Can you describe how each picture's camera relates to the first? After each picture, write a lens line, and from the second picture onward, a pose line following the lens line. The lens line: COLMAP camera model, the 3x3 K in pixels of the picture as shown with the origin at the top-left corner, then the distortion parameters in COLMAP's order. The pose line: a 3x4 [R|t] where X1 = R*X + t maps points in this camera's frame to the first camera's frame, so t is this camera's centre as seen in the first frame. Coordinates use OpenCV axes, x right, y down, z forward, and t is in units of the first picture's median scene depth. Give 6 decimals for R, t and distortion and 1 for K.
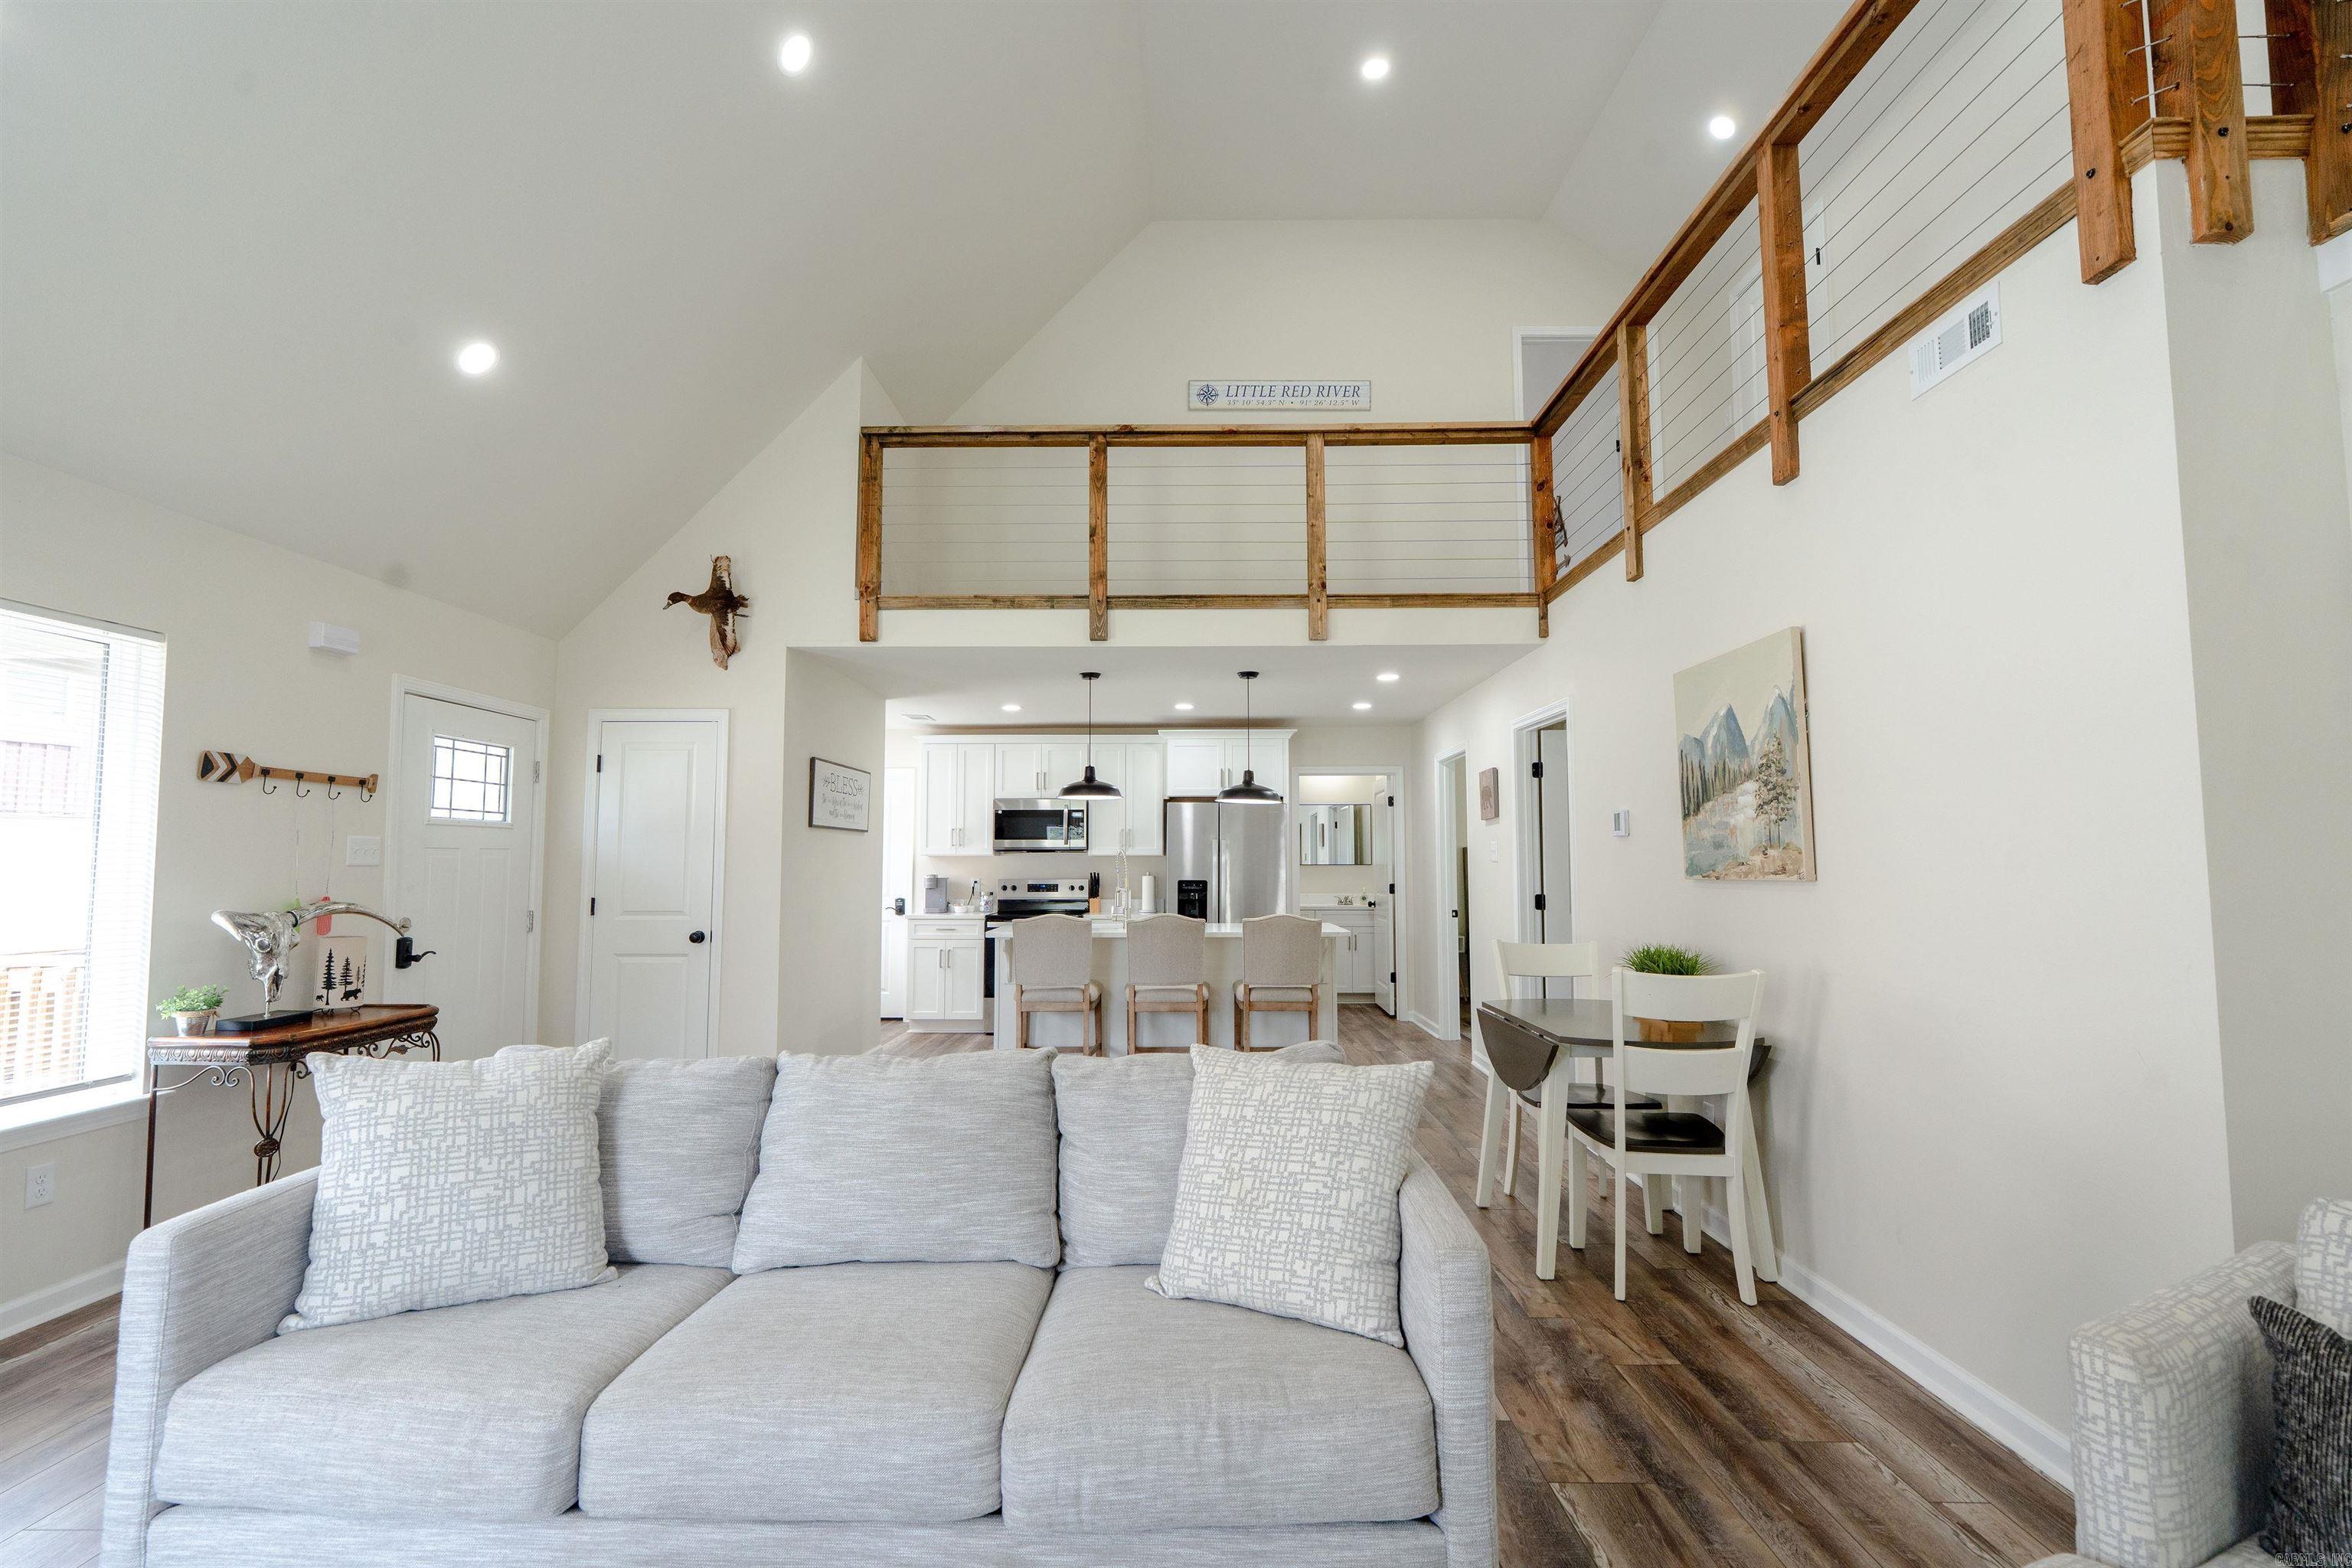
lens RADIAL K [[1049.6, 0, 1171.2], [0, 1049.6, 783.2], [0, 0, 1]] dist [-0.007992, 0.003188]
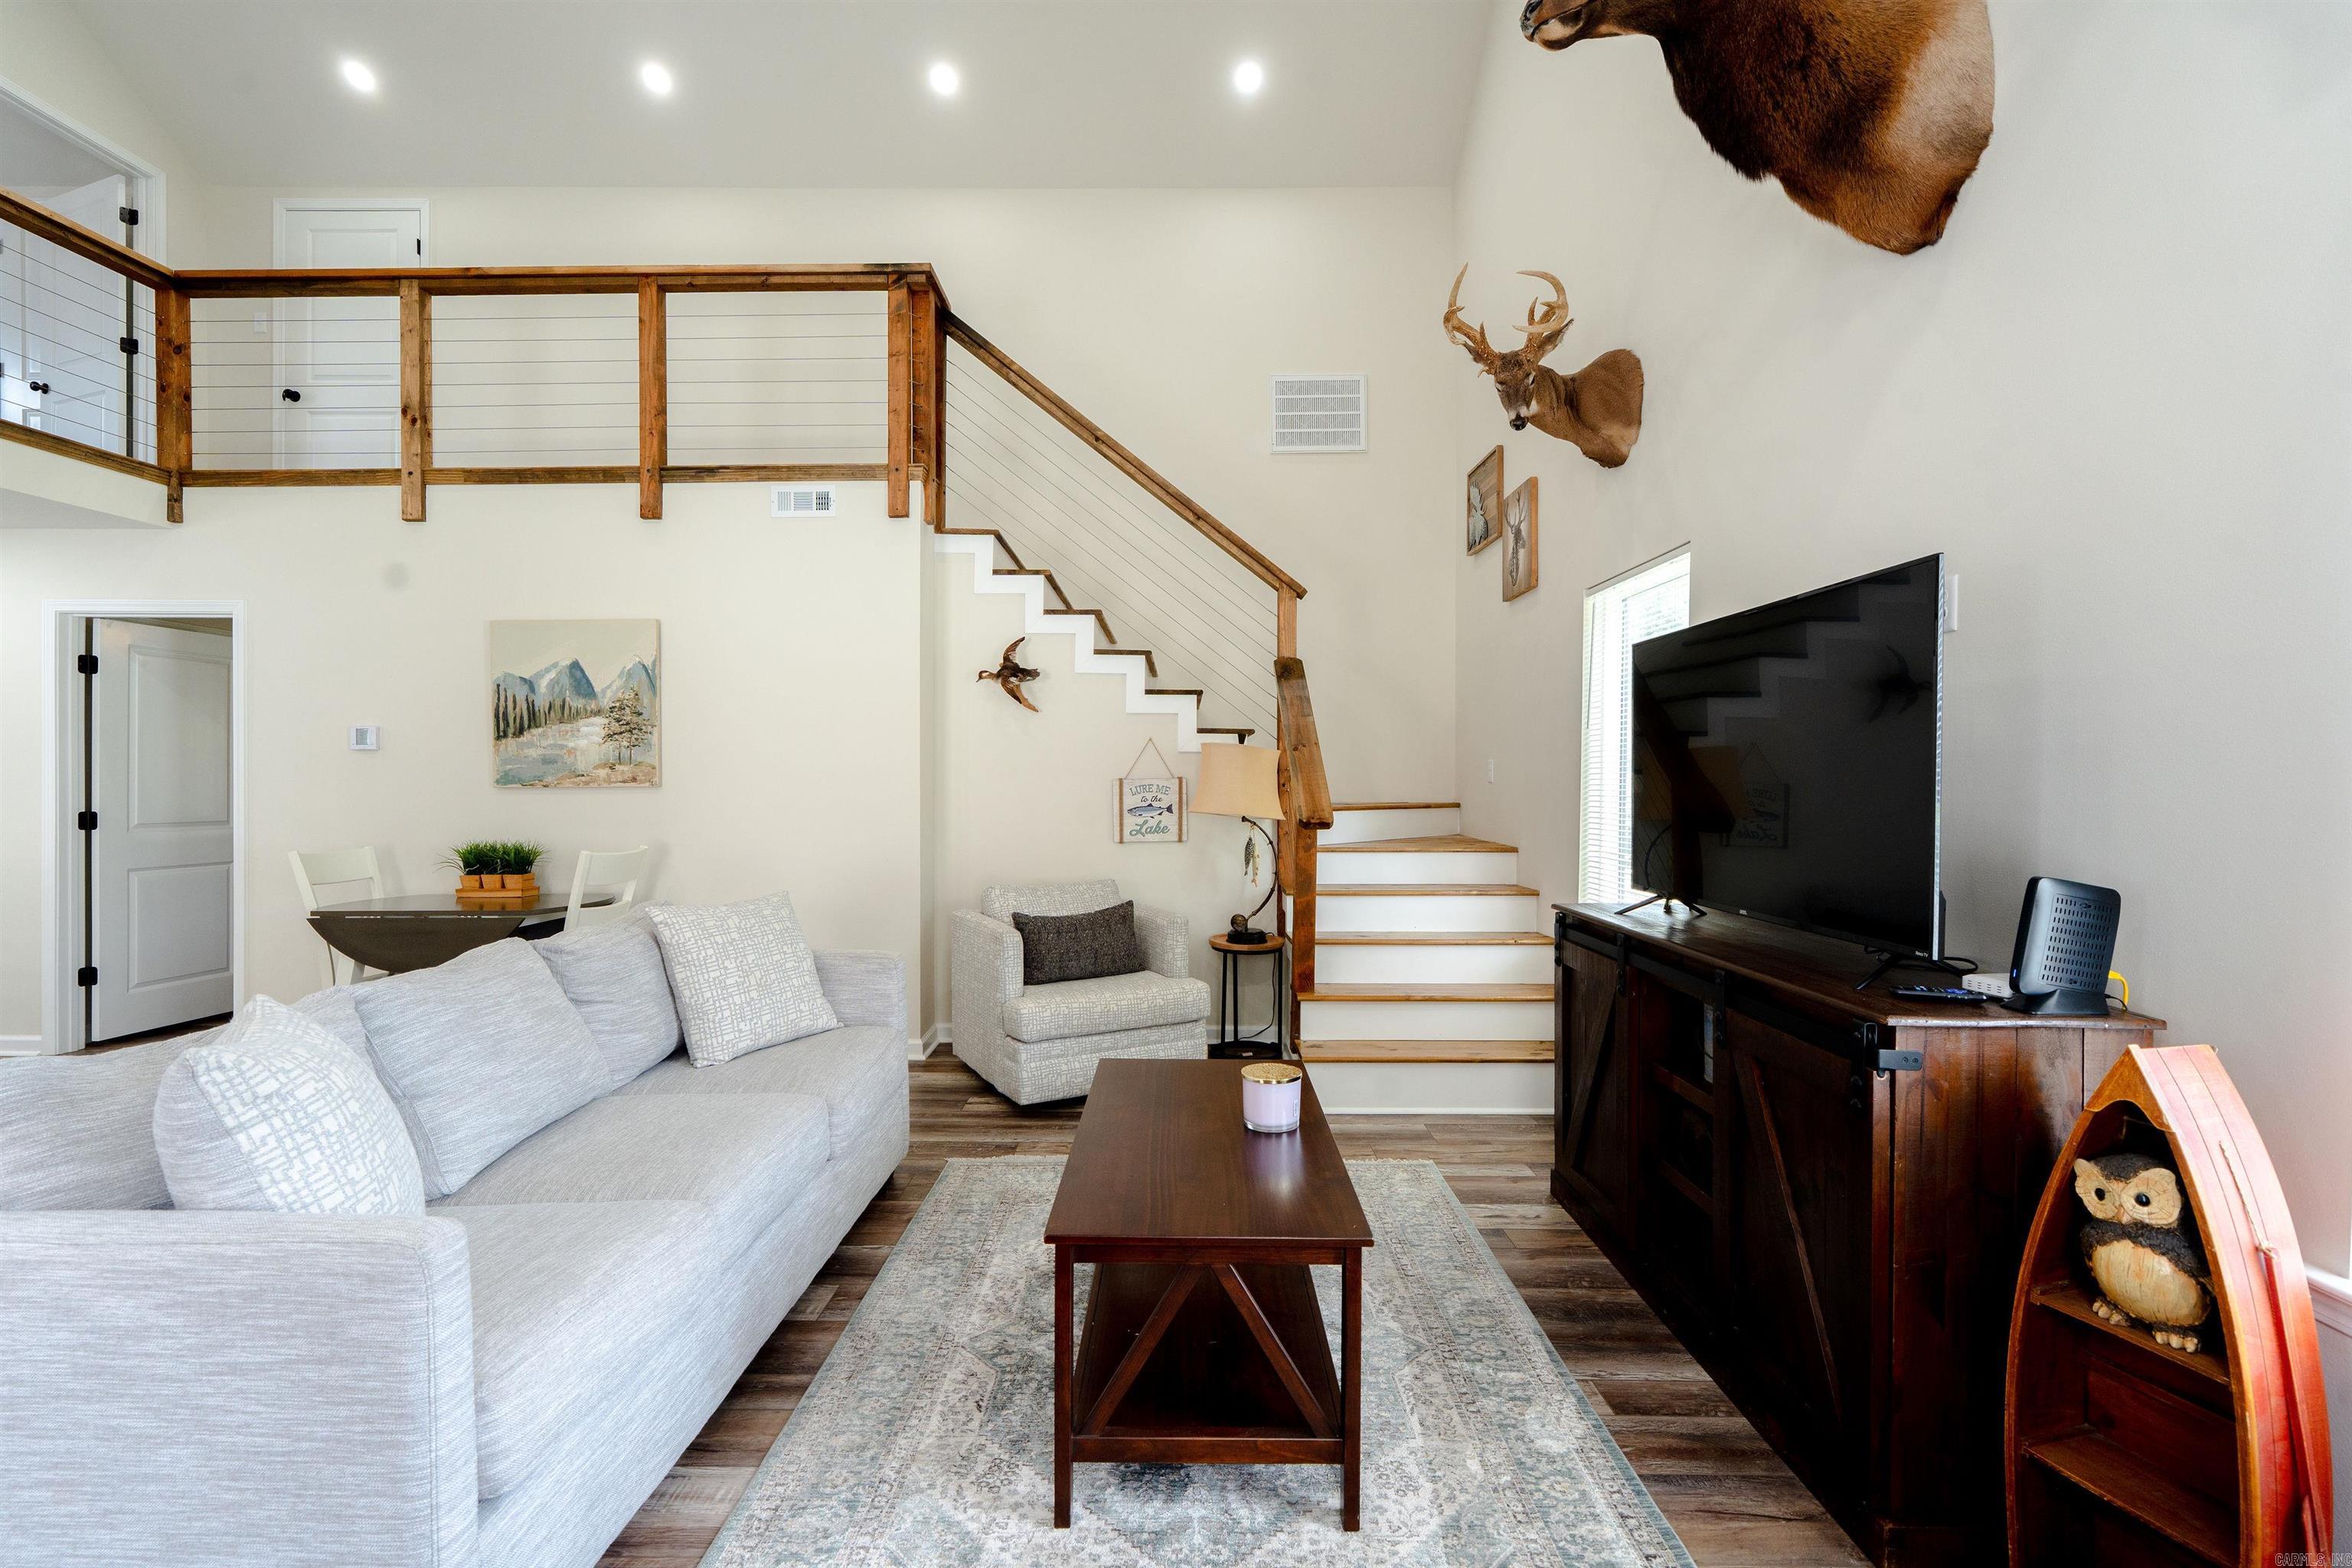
lens RADIAL K [[1049.6, 0, 1174.2], [0, 1049.6, 783.7], [0, 0, 1]] dist [-0.007992, 0.003188]
pose [[-0.007574, -0.004530, 0.999961, -0.573625], [-0.076063, 0.997095, 0.003940, 0.015316], [-0.997074, -0.076030, -0.007897, 0.153460]]
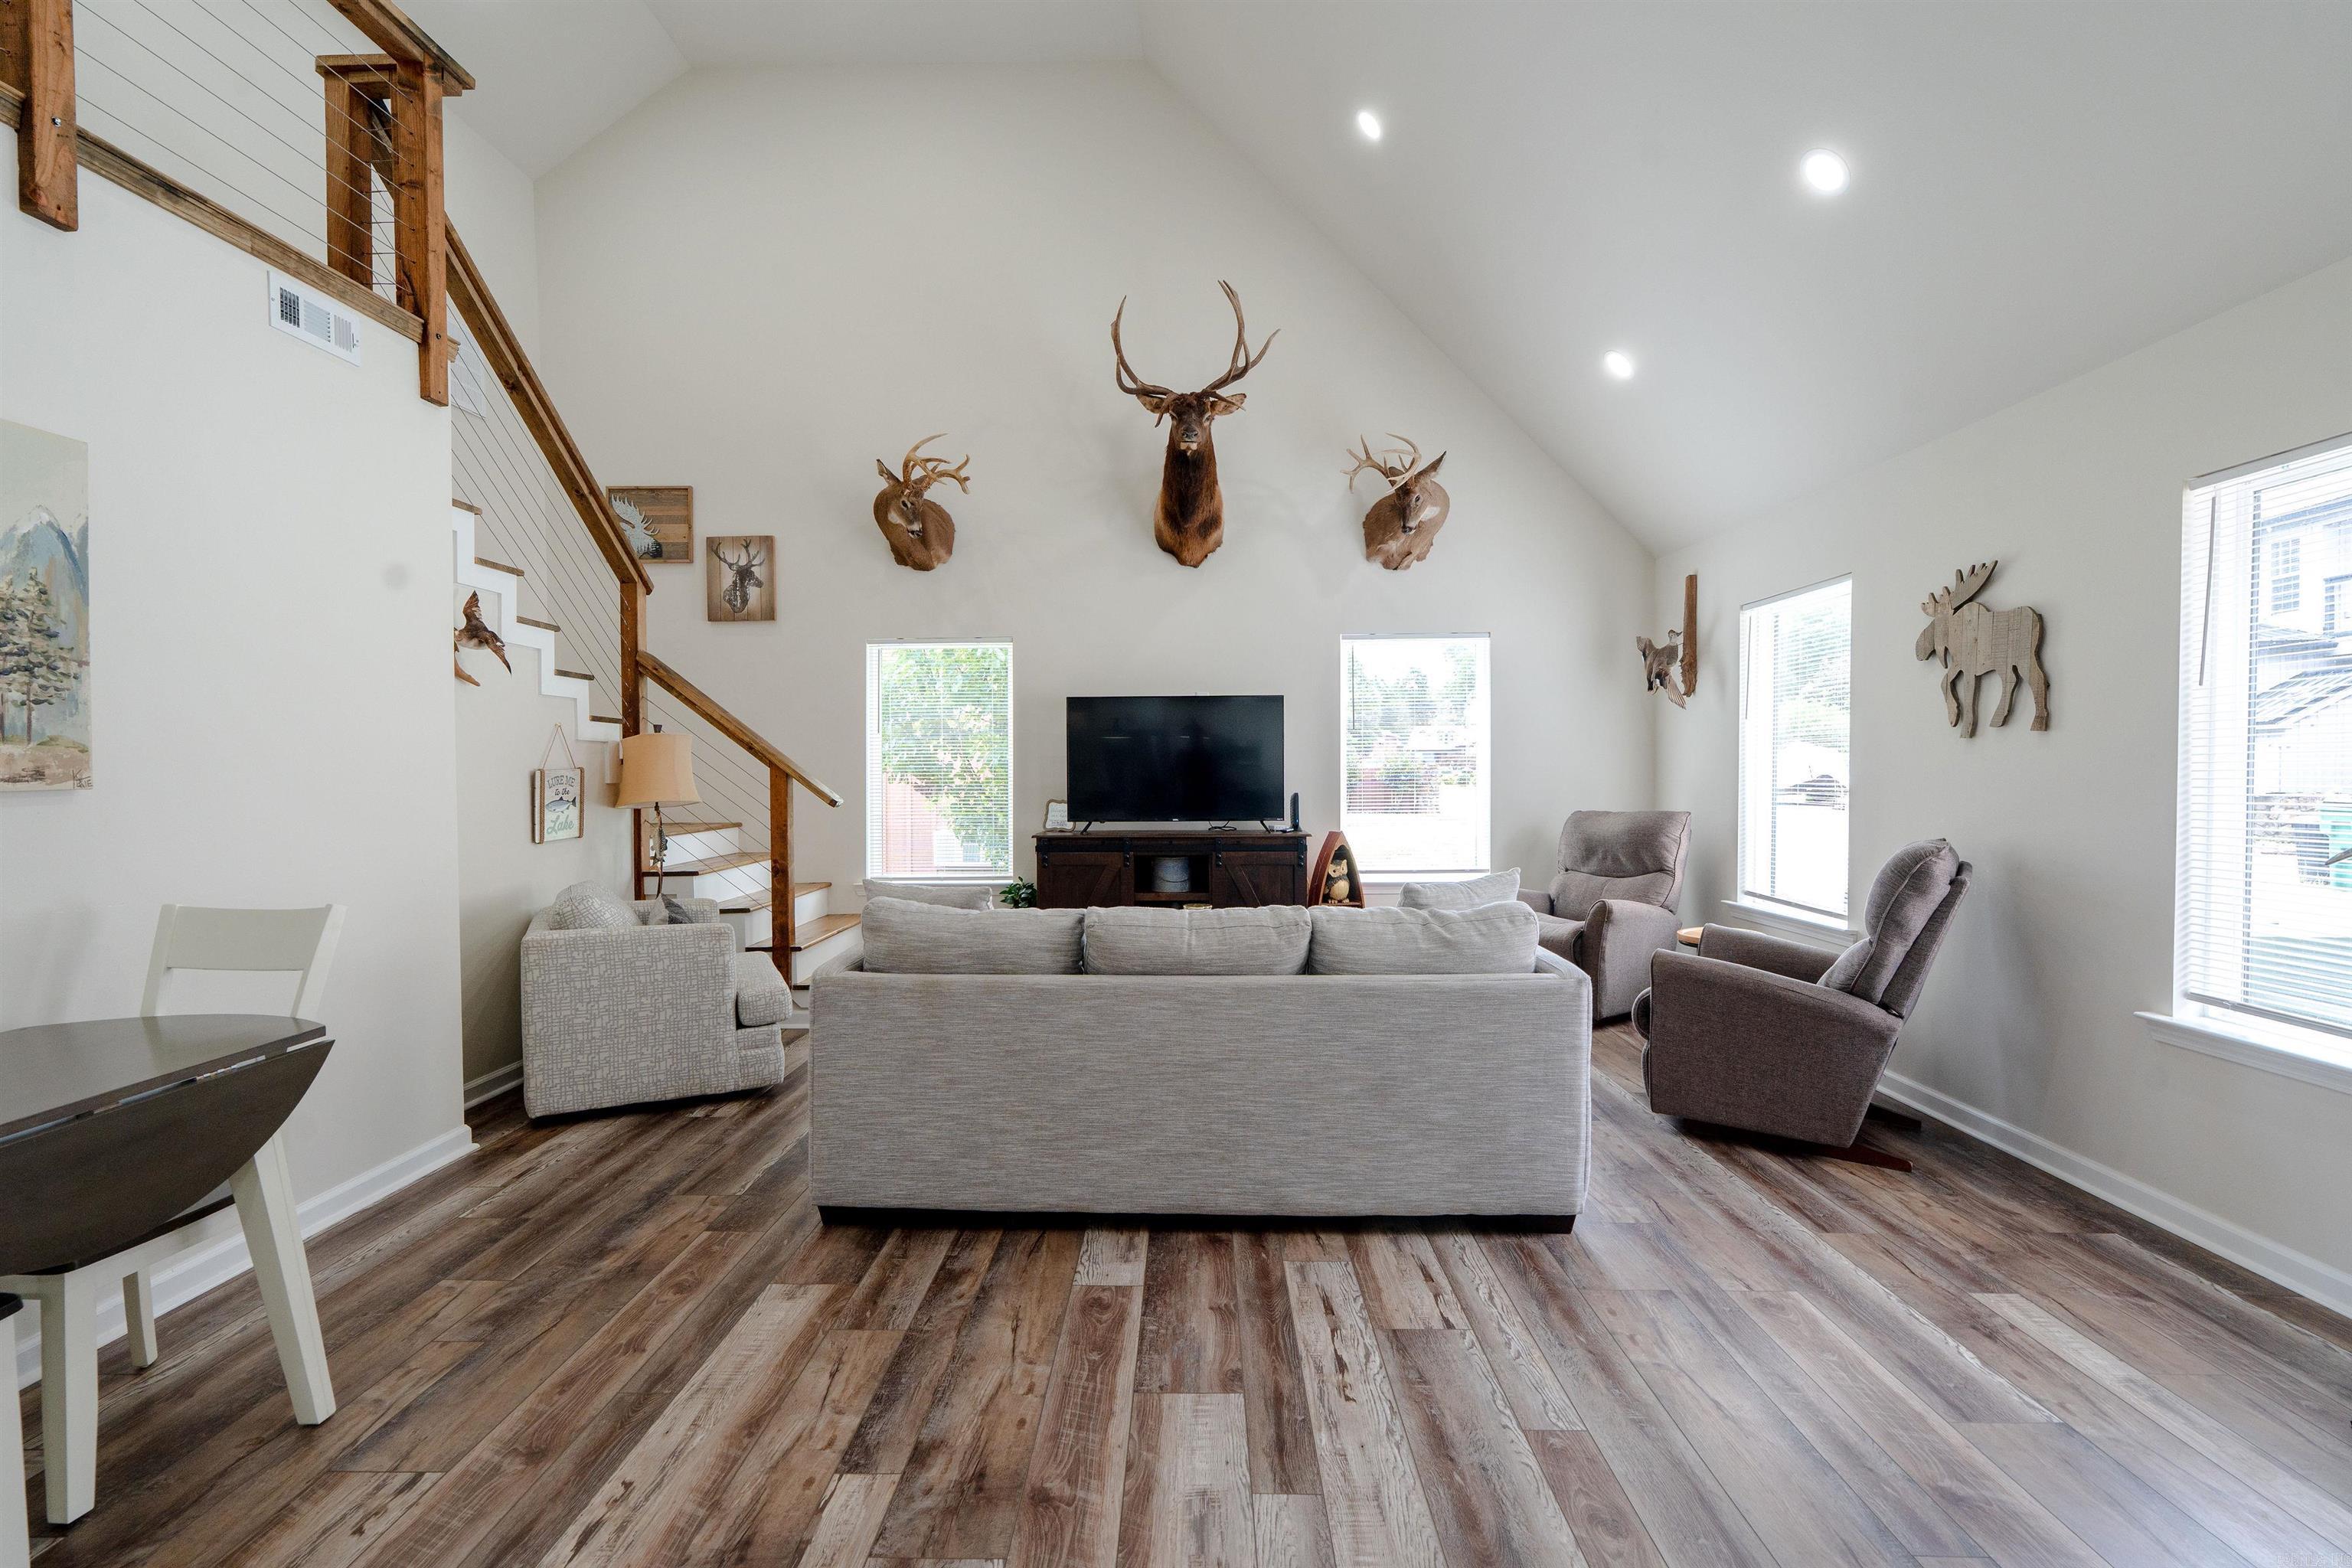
lens RADIAL K [[1049.6, 0, 1174.0], [0, 1049.6, 782.3], [0, 0, 1]] dist [-0.007992, 0.003188]
pose [[-0.999935, 0.007294, 0.008795, -0.106455], [0.006757, 0.998200, -0.059587, 0.084081], [-0.009214, -0.059524, -0.998184, 1.055489]]
